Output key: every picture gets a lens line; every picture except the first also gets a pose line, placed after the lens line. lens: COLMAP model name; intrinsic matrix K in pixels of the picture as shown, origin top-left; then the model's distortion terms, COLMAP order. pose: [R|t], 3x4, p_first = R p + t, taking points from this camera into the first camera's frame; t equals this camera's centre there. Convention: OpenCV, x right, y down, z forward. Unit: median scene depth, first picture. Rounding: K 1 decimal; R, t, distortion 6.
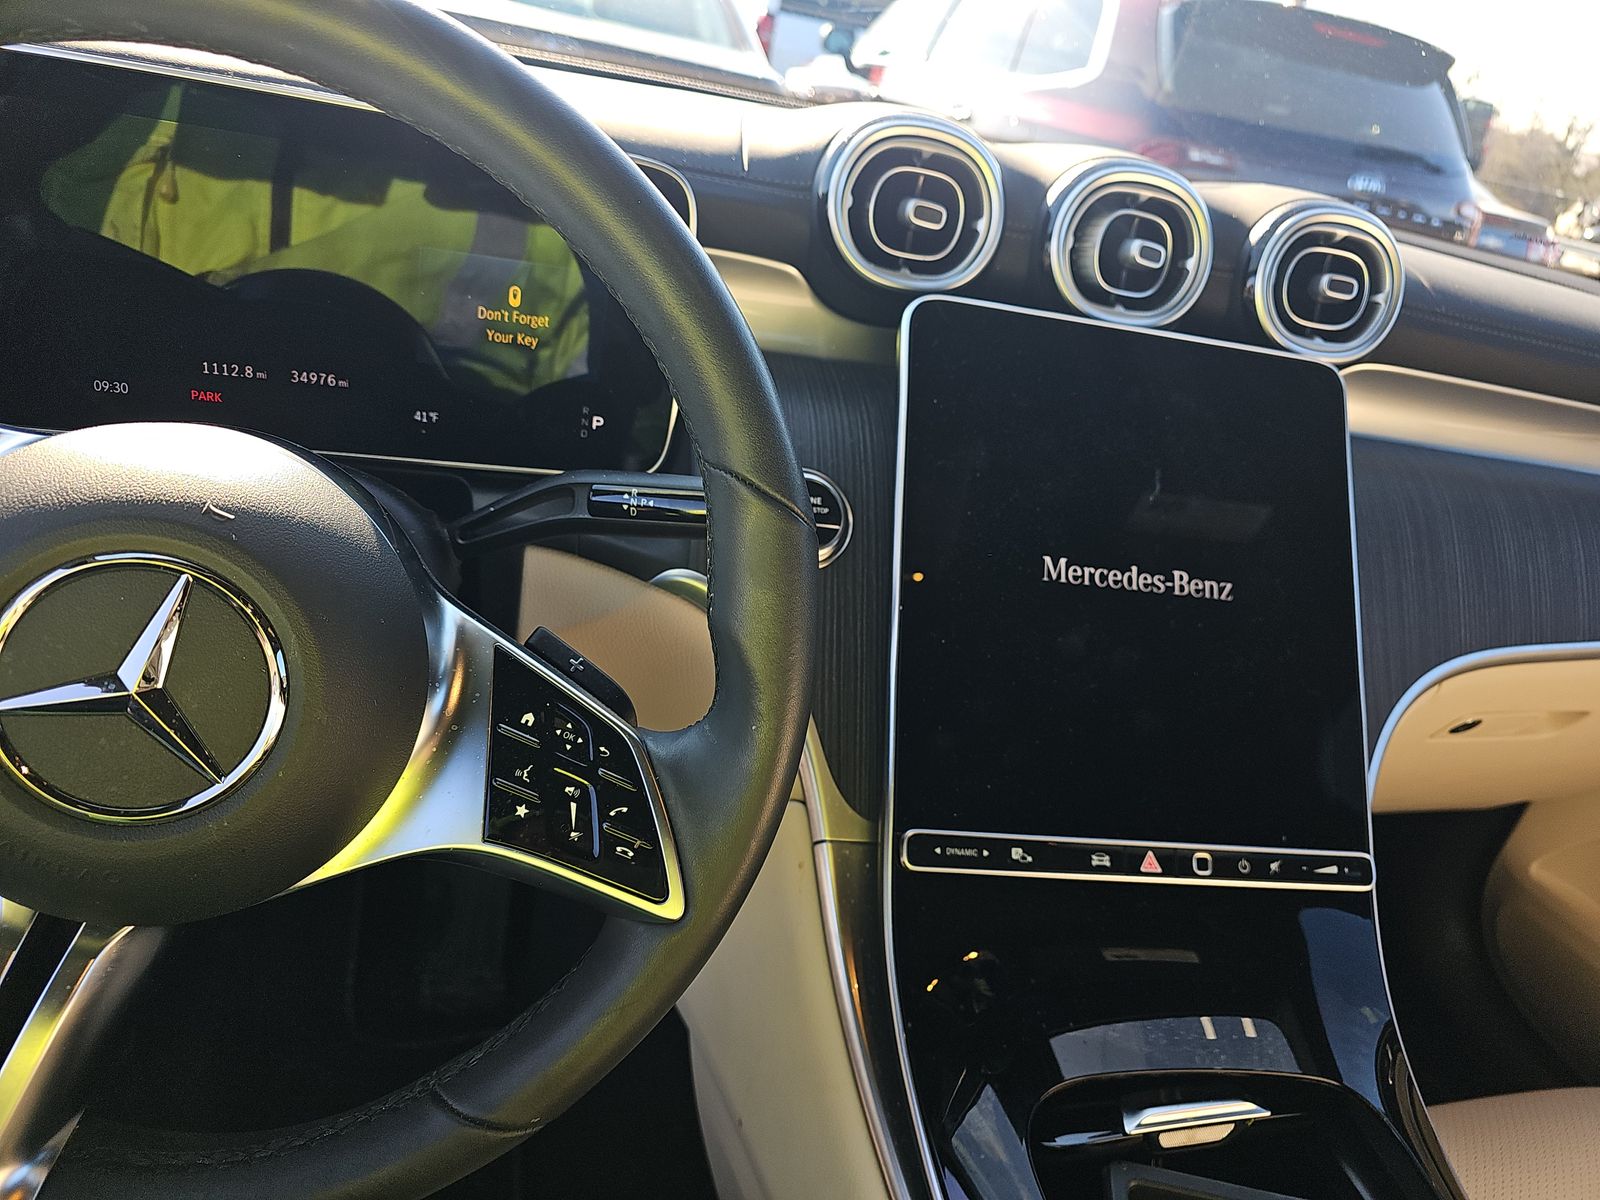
lens RADIAL K [[1067.8, 0, 802.8], [0, 1067.8, 602.2], [0, 0, 1]] dist [0.043526, -0.030995]
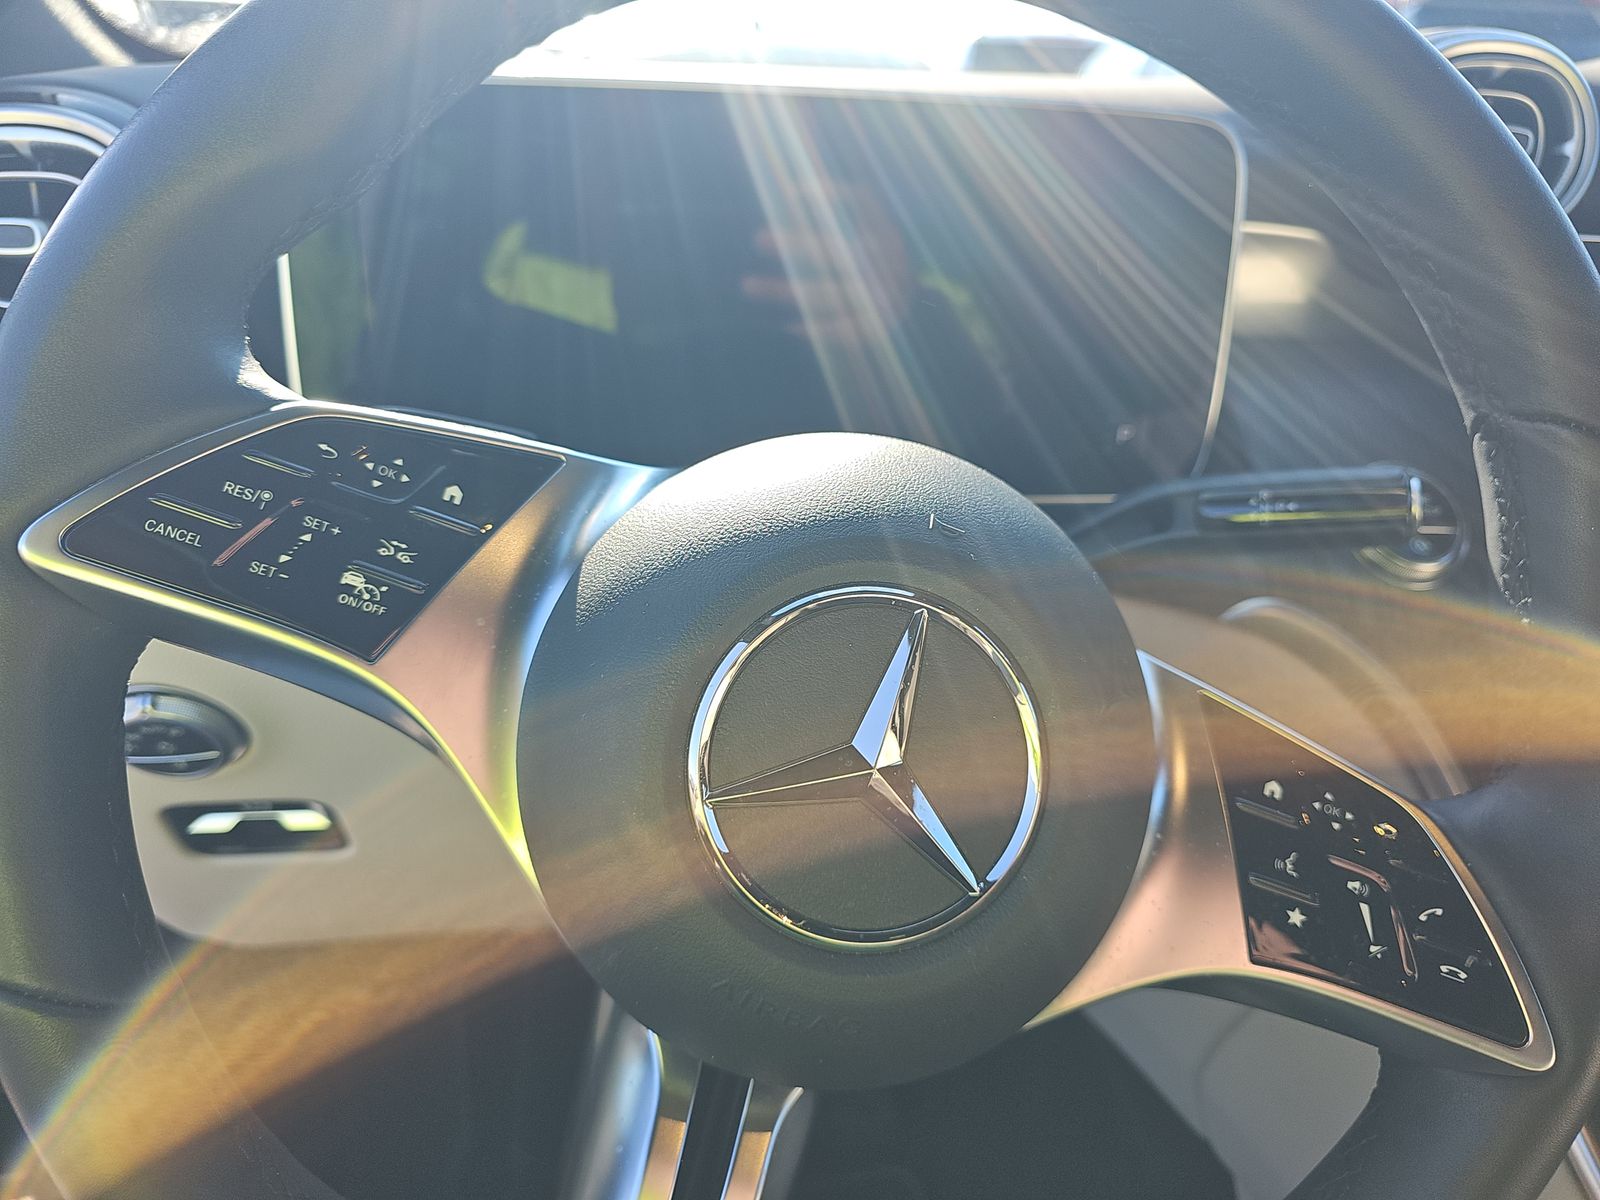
lens RADIAL K [[1067.8, 0, 794.8], [0, 1067.8, 603.9], [0, 0, 1]] dist [0.043526, -0.030995]
pose [[0.985875, -0.080361, -0.146943, -0.467847], [0.067927, 0.993822, -0.087766, 0.025201], [0.153088, 0.076545, 0.985244, 0.214454]]
